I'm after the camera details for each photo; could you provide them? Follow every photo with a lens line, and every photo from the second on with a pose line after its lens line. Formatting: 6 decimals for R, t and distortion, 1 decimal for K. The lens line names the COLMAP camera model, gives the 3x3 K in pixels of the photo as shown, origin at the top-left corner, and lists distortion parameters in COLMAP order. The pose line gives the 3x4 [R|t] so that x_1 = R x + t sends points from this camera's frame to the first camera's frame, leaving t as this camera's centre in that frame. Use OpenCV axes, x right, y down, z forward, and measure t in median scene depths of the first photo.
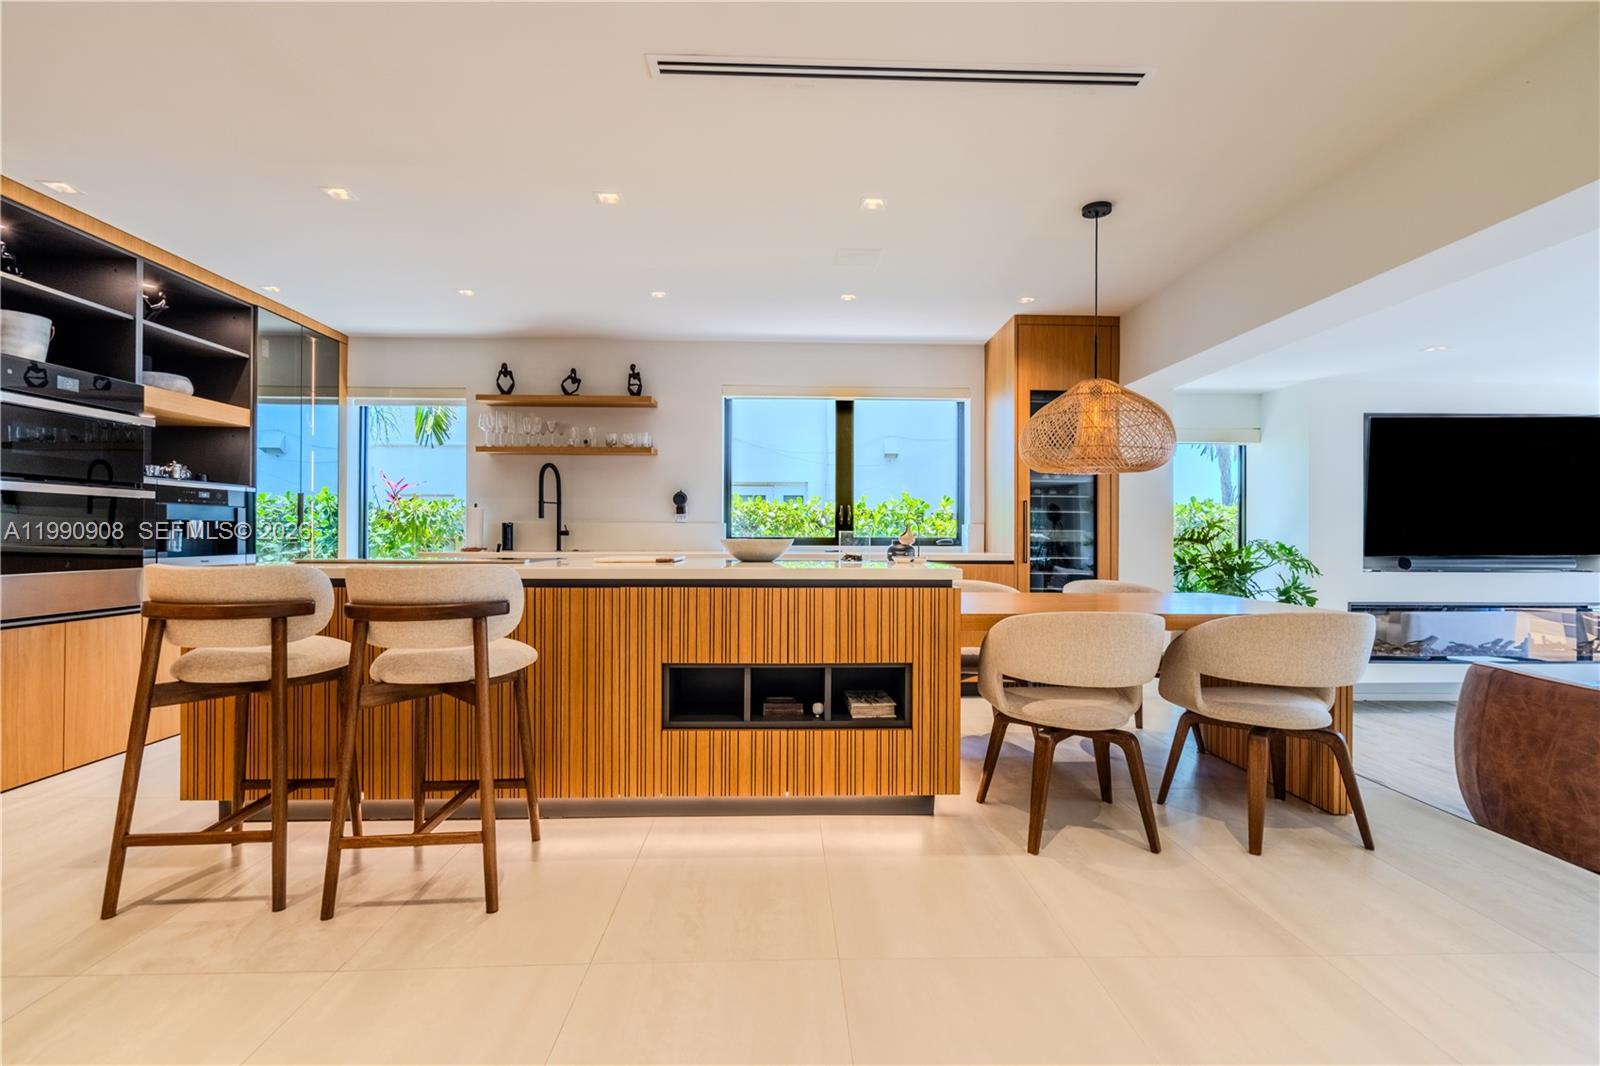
lens RADIAL K [[731.7, 0, 802.1], [0, 731.7, 539.5], [0, 0, 1]] dist [-0.003622, 0.001902]
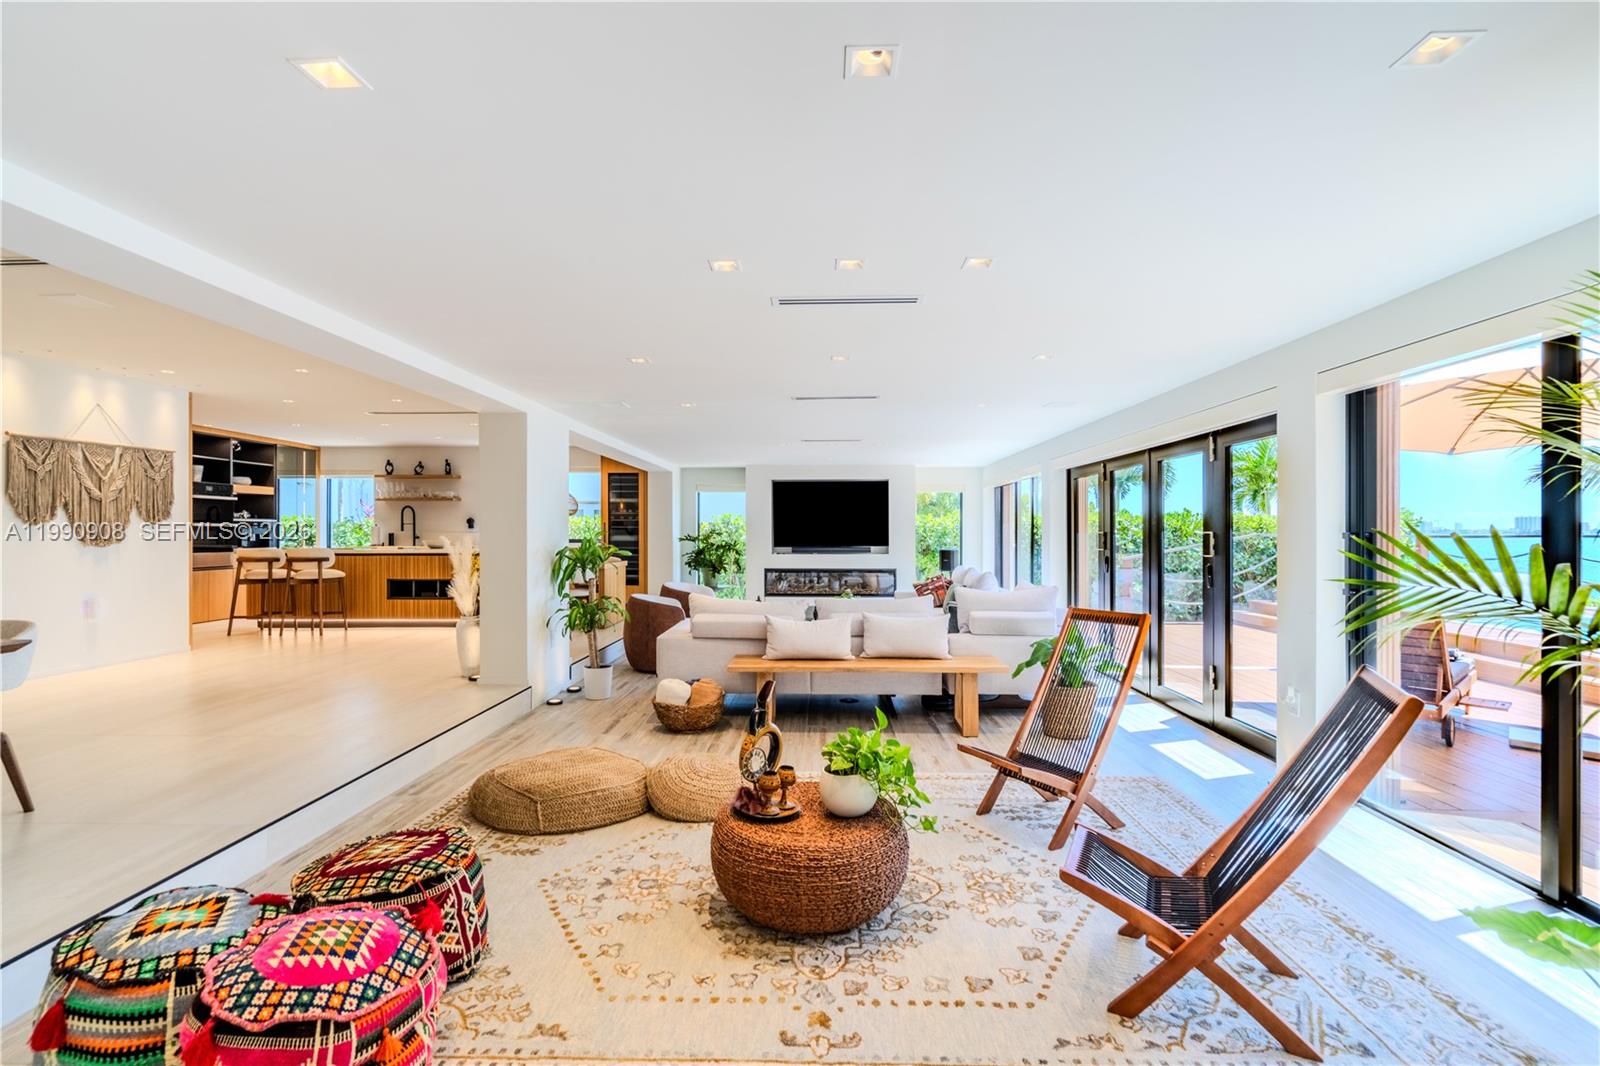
lens RADIAL K [[731.7, 0, 798.5], [0, 731.7, 517.5], [0, 0, 1]] dist [-0.003622, 0.001902]
pose [[0.998548, -0.007389, -0.053364, 1.194134], [0.006007, 0.999644, -0.025995, -0.006387], [0.053537, 0.025636, 0.998237, -1.421930]]
